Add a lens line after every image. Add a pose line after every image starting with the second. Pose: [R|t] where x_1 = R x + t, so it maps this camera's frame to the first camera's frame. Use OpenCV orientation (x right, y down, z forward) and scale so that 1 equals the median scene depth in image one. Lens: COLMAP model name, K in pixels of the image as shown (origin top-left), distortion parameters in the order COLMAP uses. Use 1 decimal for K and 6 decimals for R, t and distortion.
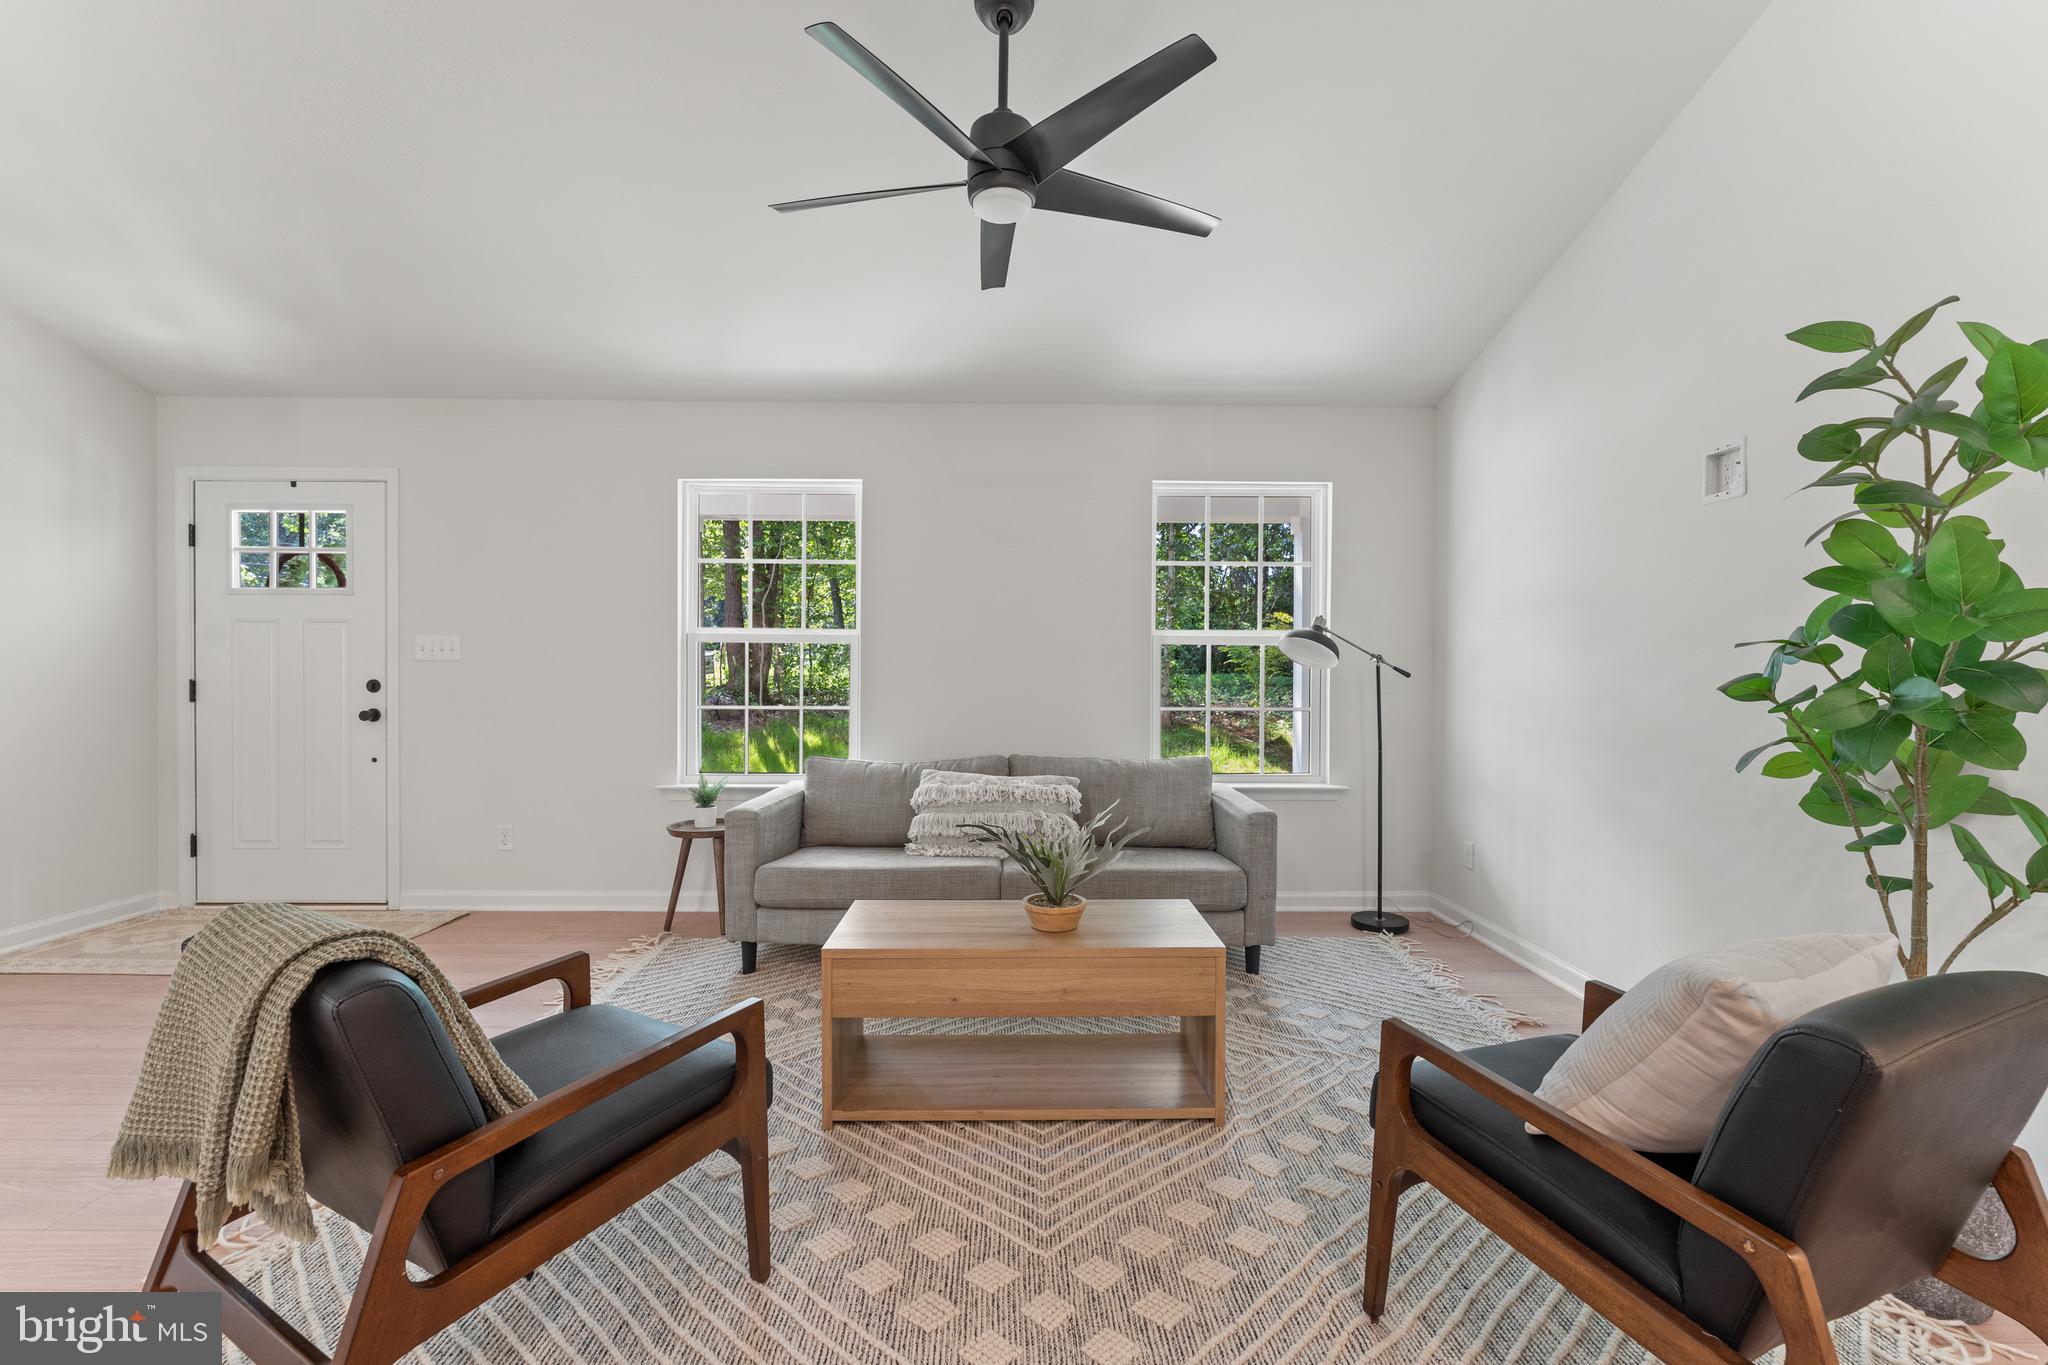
lens RADIAL K [[850.2, 0, 1022.4], [0, 850.2, 683.6], [0, 0, 1]] dist [0.000501, -0.000609]
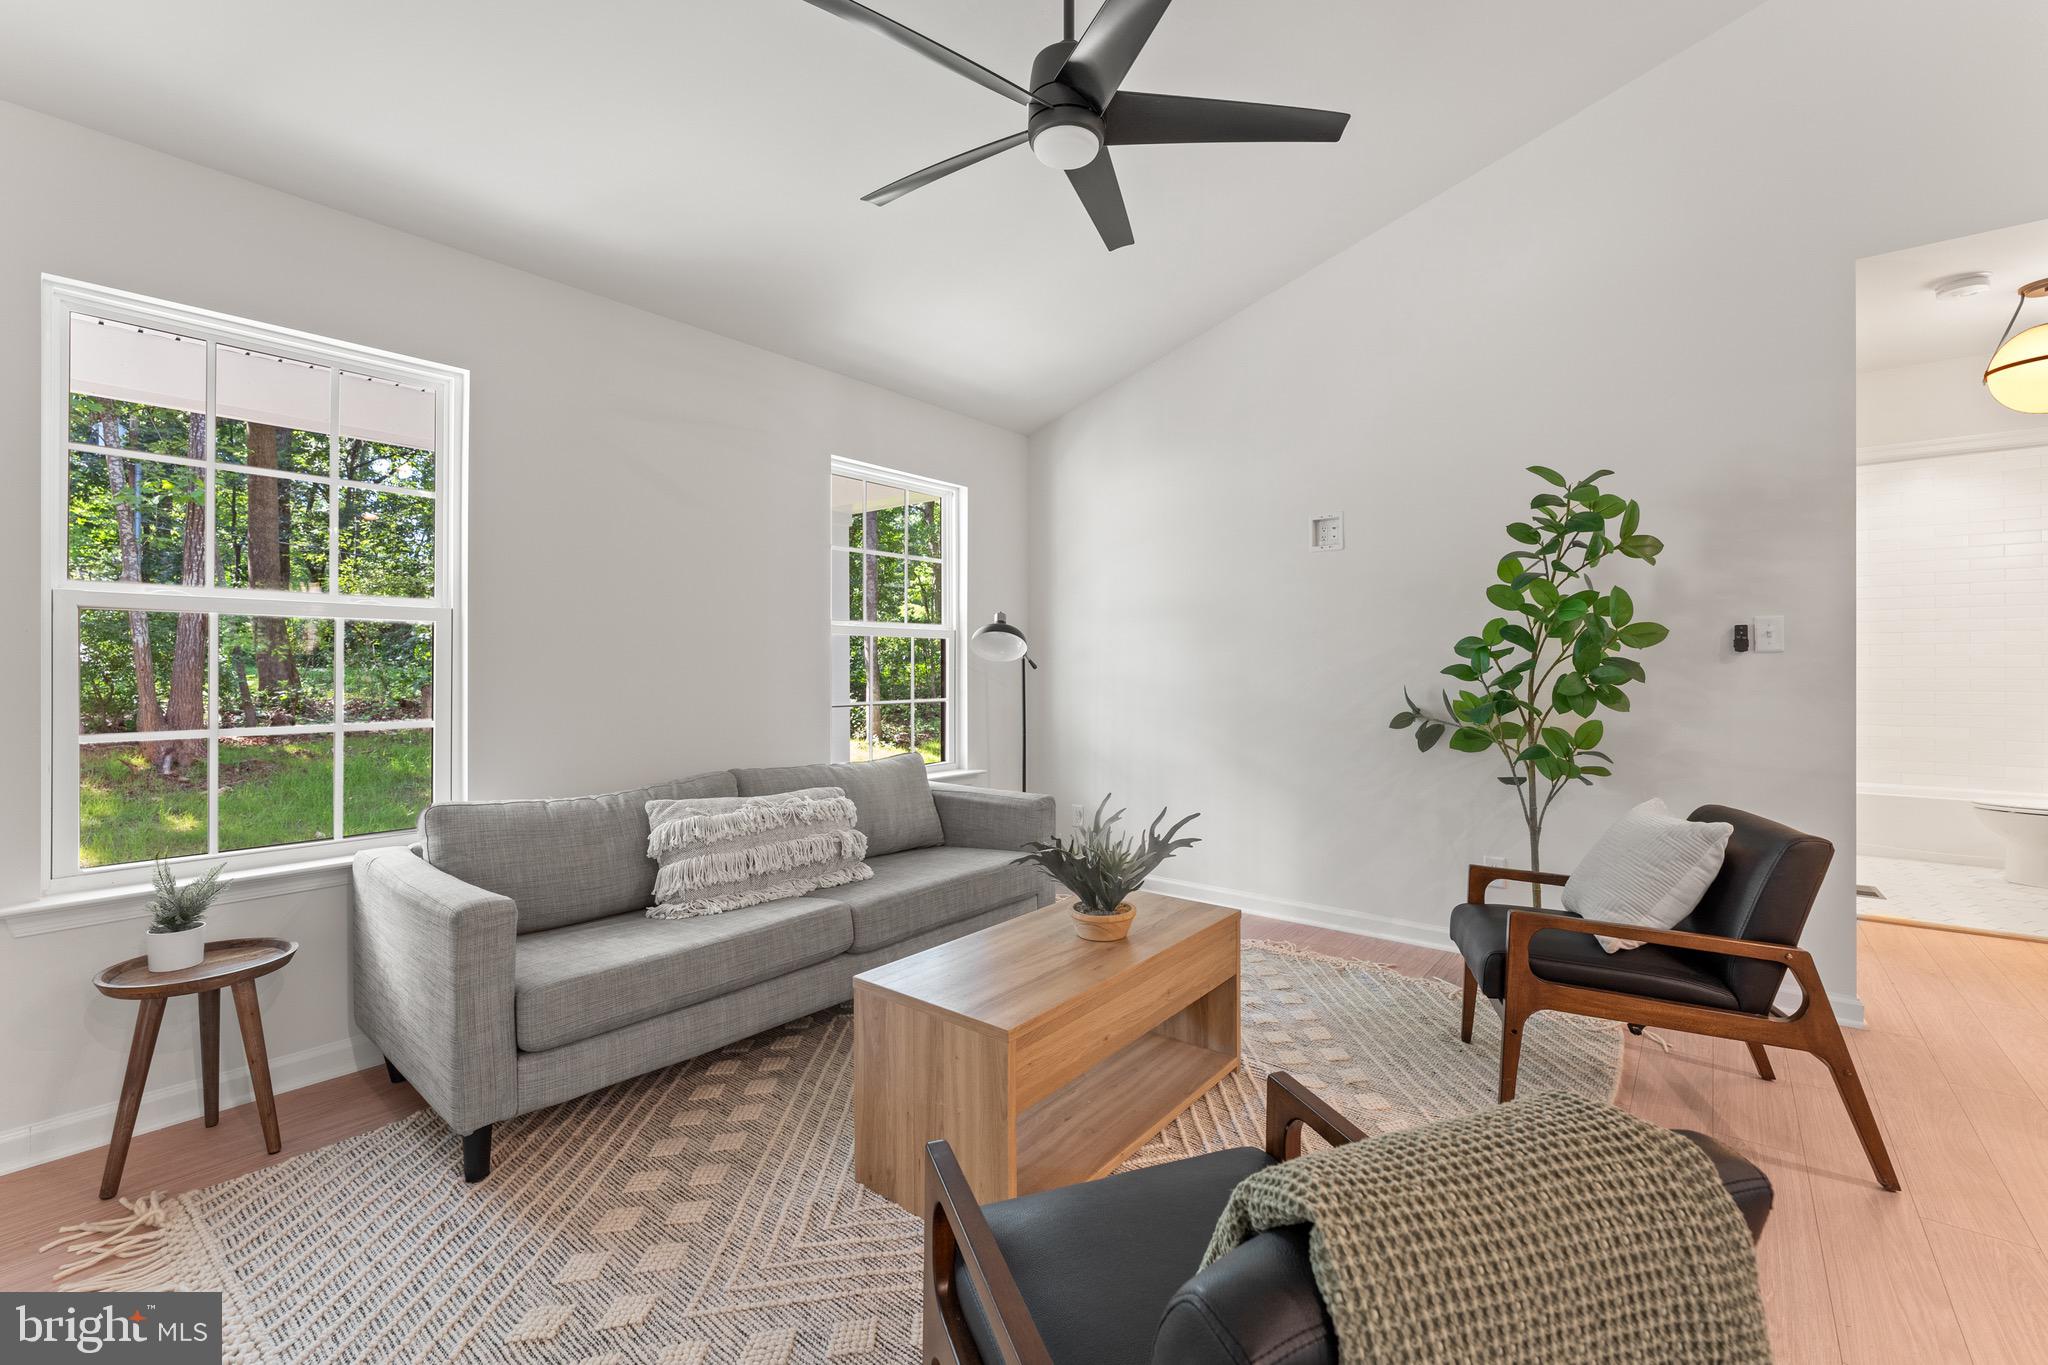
lens RADIAL K [[850.2, 0, 1039.8], [0, 850.2, 670.5], [0, 0, 1]] dist [0.000501, -0.000609]
pose [[0.637985, -0.008682, 0.770000, -0.418979], [0.013865, 0.999904, -0.000214, -0.004715], [-0.769924, 0.010813, 0.638044, 0.257240]]
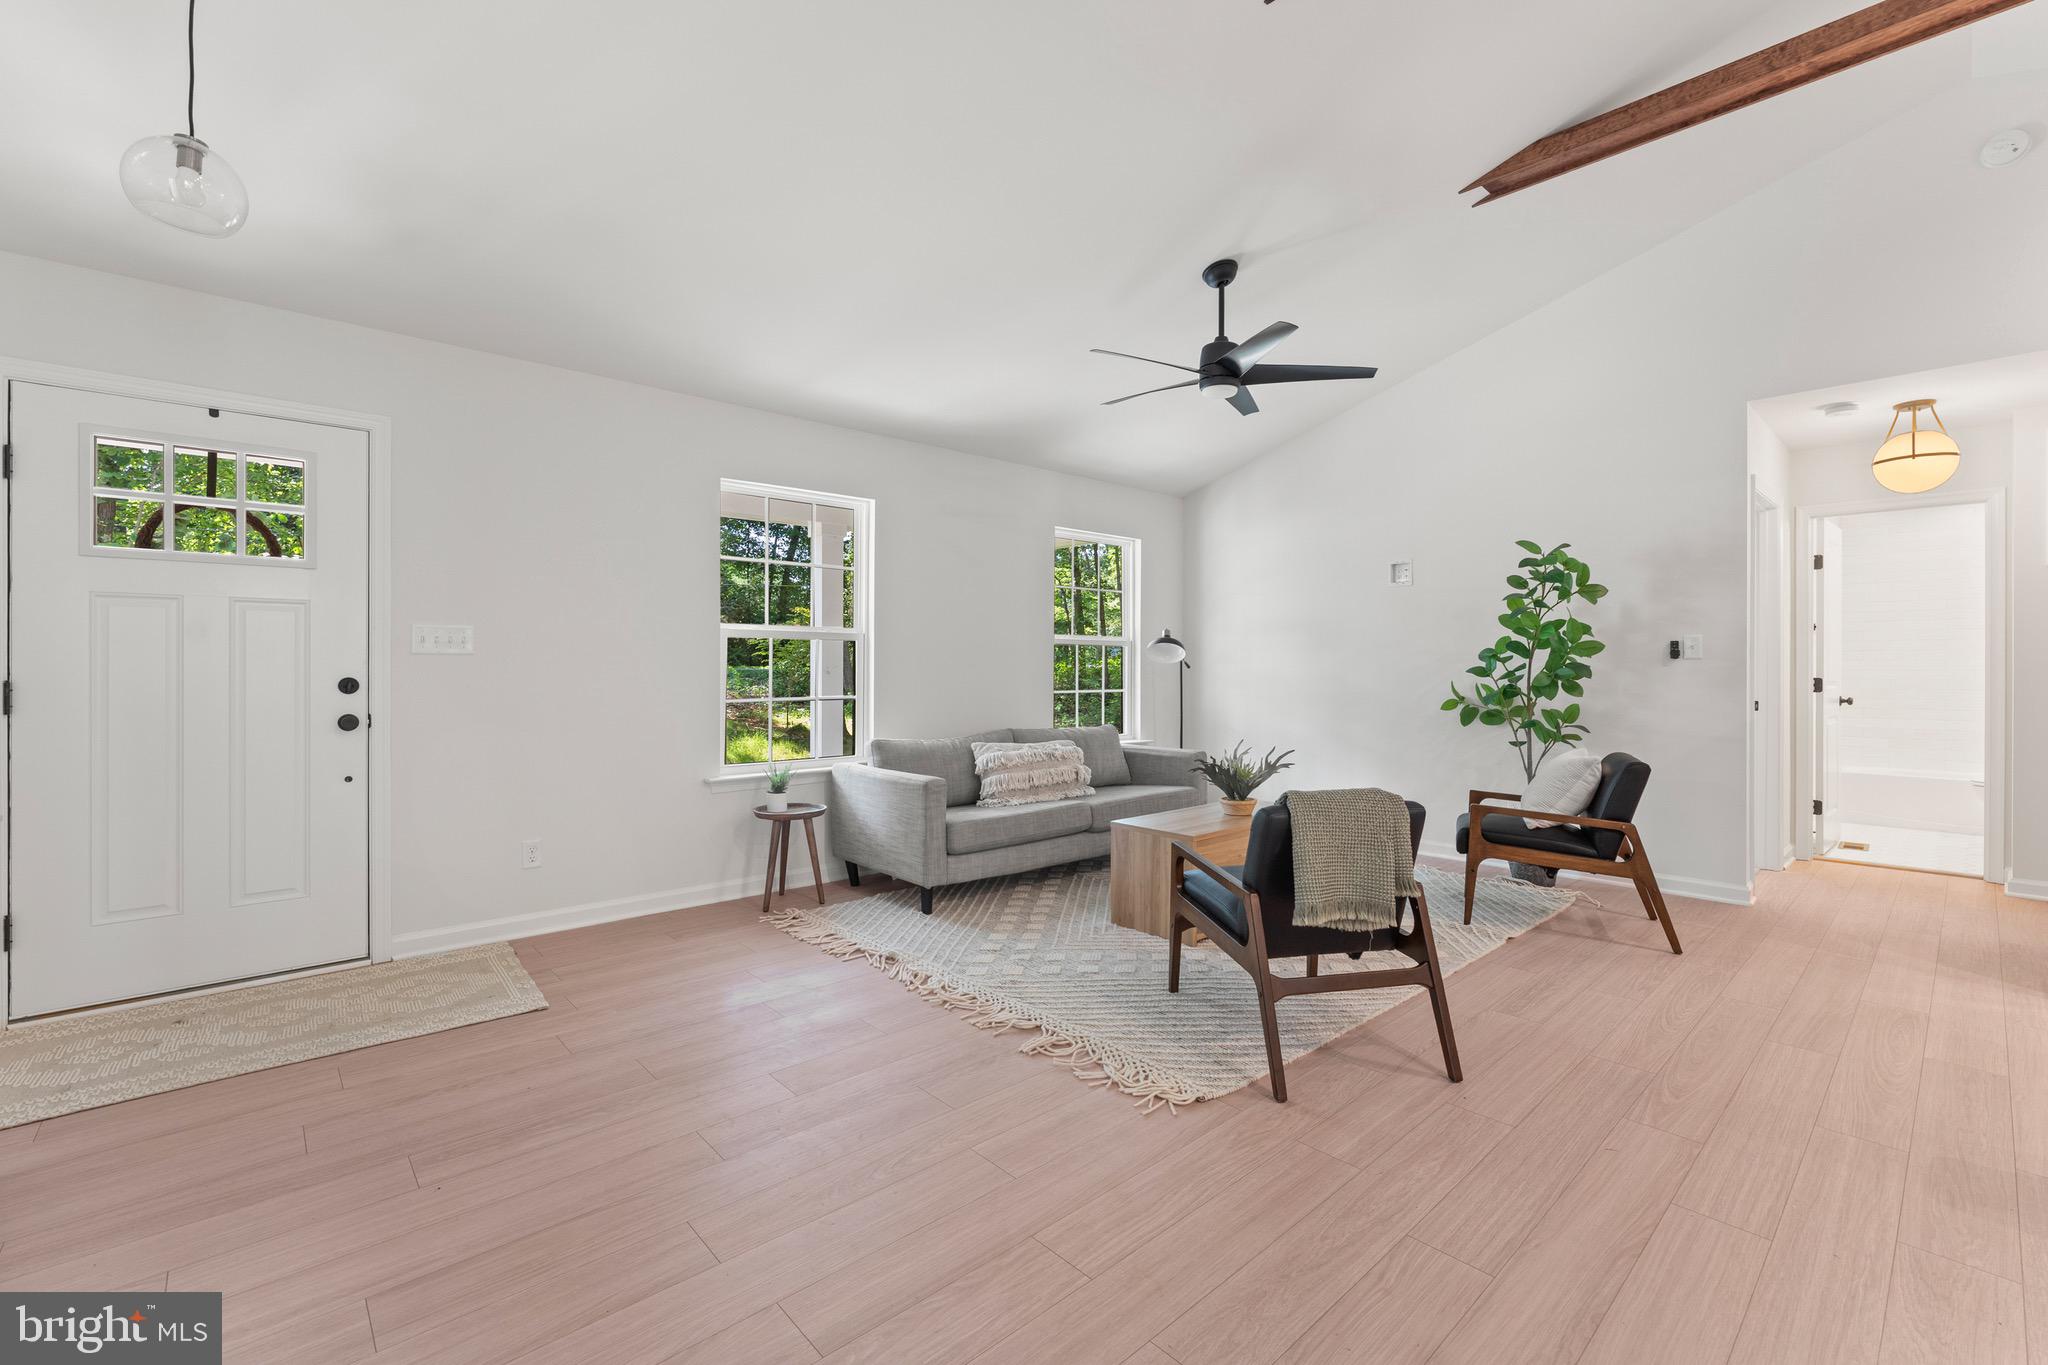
lens RADIAL K [[850.2, 0, 1031.4], [0, 850.2, 669.5], [0, 0, 1]] dist [0.000501, -0.000609]
pose [[0.755750, -0.005654, 0.654836, -0.805337], [0.010031, 0.999945, -0.002943, -0.003585], [-0.654783, 0.008793, 0.755766, -0.016788]]
